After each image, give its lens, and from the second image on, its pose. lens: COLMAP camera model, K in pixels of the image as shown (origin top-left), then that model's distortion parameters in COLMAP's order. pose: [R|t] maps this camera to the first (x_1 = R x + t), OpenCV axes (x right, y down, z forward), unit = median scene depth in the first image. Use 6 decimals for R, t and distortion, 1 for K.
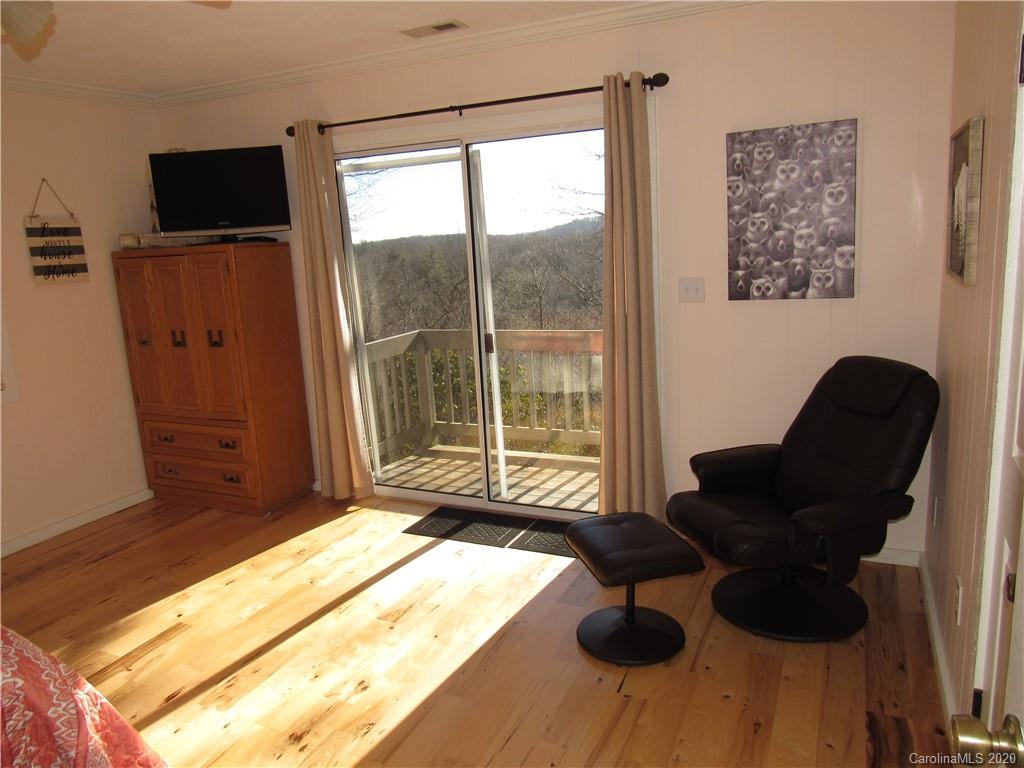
lens RADIAL K [[728.3, 0, 512.0], [0, 728.3, 384.0], [0, 0, 1]] dist [-0.033698, 0.003063]
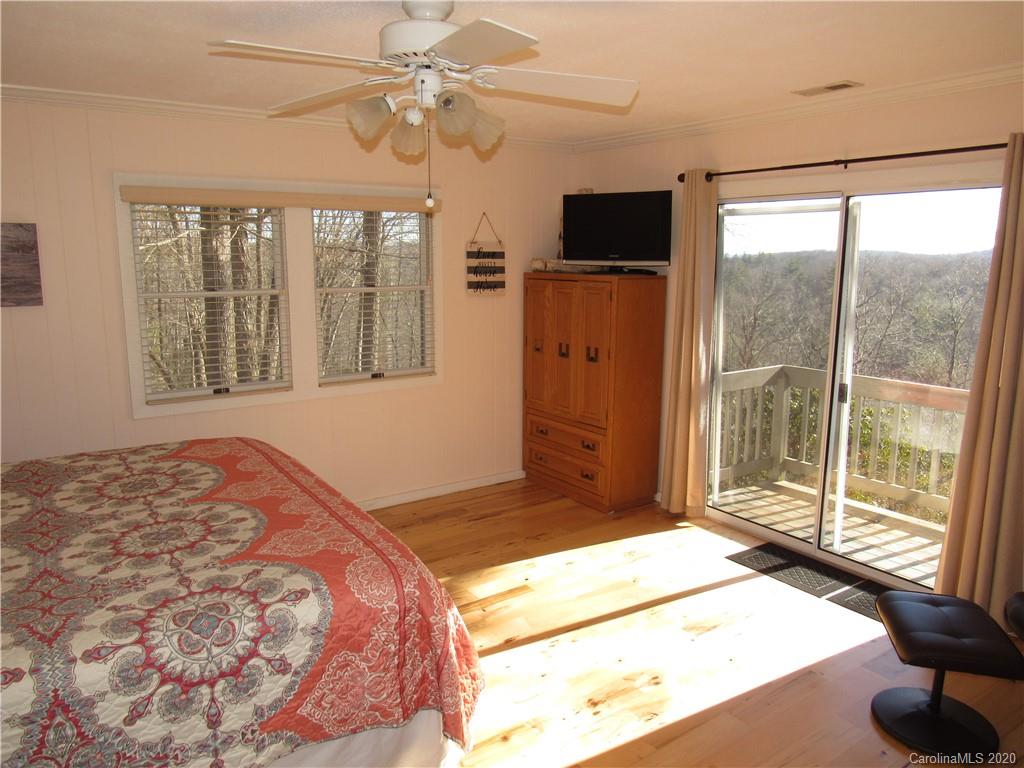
lens RADIAL K [[728.3, 0, 512.0], [0, 728.3, 384.0], [0, 0, 1]] dist [-0.033698, 0.003063]
pose [[0.863703, 0.142205, -0.483524, 0.052482], [-0.146451, 0.988787, 0.029201, -0.030855], [0.482255, 0.045592, 0.874844, -0.086318]]
